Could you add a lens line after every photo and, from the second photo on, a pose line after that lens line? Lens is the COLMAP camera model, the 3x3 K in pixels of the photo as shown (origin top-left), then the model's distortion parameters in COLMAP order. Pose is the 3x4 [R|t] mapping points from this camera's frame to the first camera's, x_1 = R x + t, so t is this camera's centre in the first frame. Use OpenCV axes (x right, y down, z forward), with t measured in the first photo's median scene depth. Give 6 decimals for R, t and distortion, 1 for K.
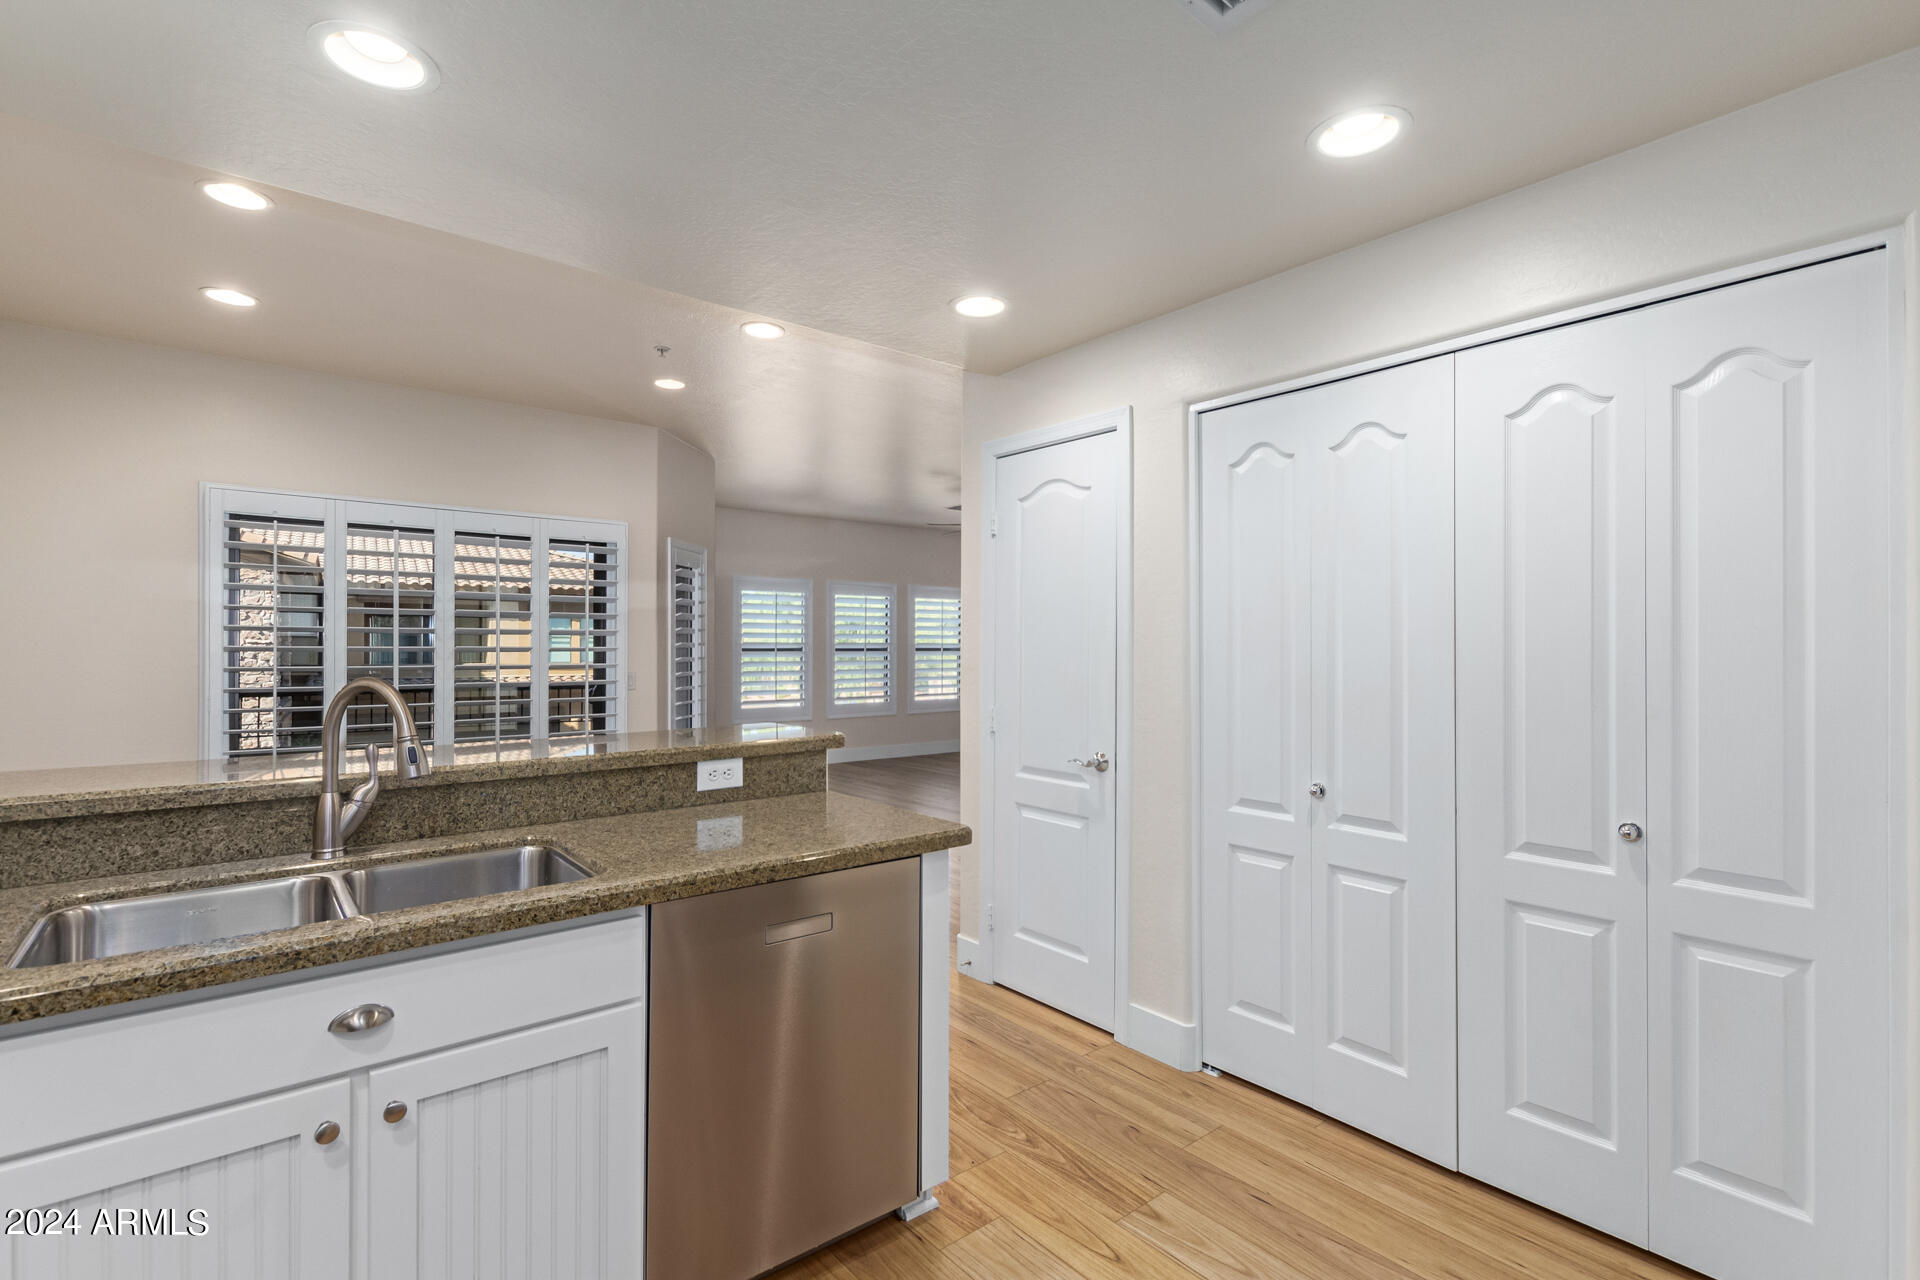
lens RADIAL K [[894.2, 0, 965.2], [0, 894.2, 645.7], [0, 0, 1]] dist [0.000353, -0.000290]
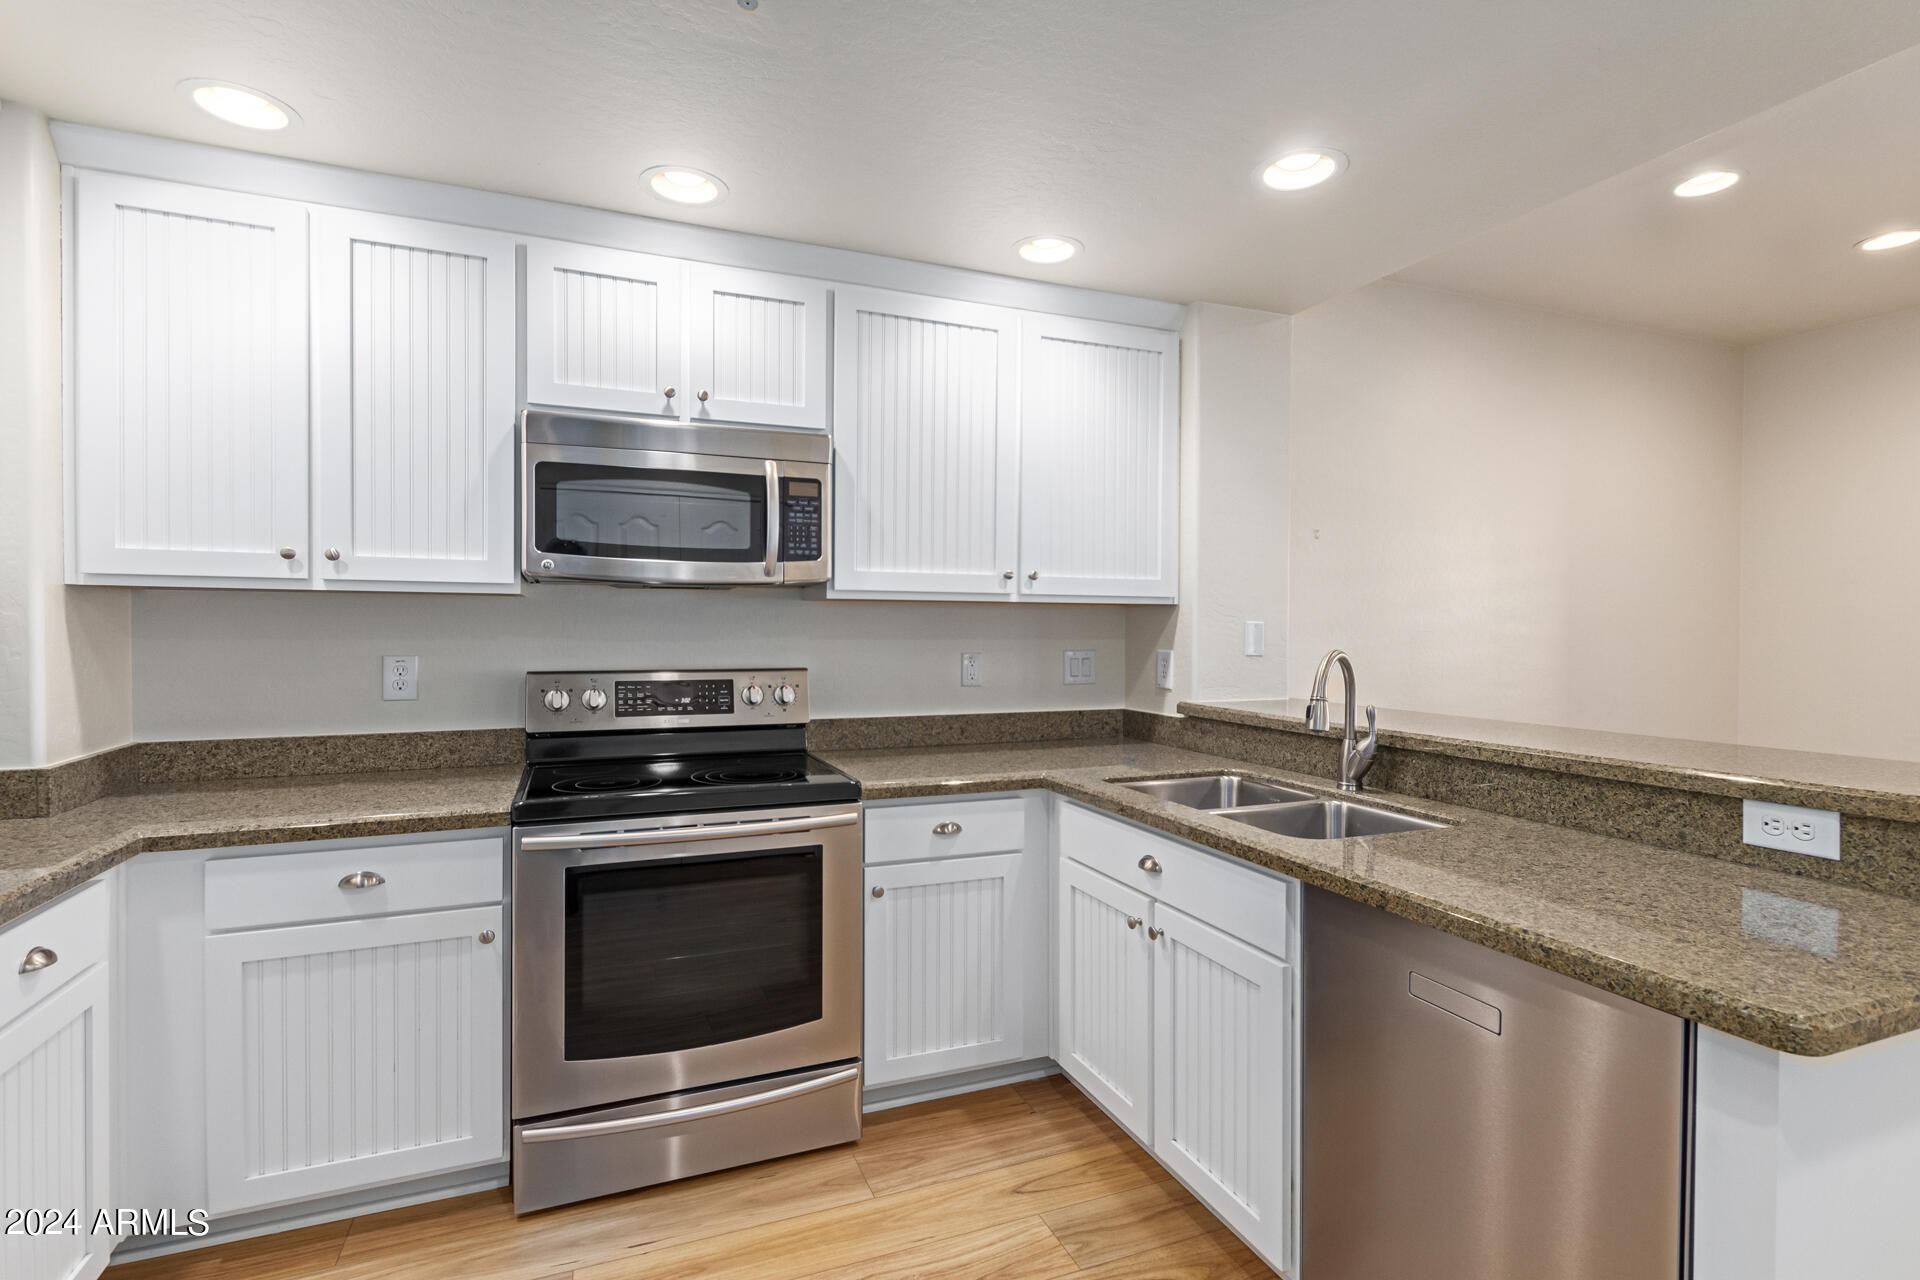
lens RADIAL K [[894.2, 0, 963.3], [0, 894.2, 634.9], [0, 0, 1]] dist [0.000353, -0.000290]
pose [[-0.306887, 0.009258, -0.951701, 0.578856], [0.000694, 0.999955, 0.009504, 0.003030], [0.951746, 0.002256, -0.306880, 0.753641]]
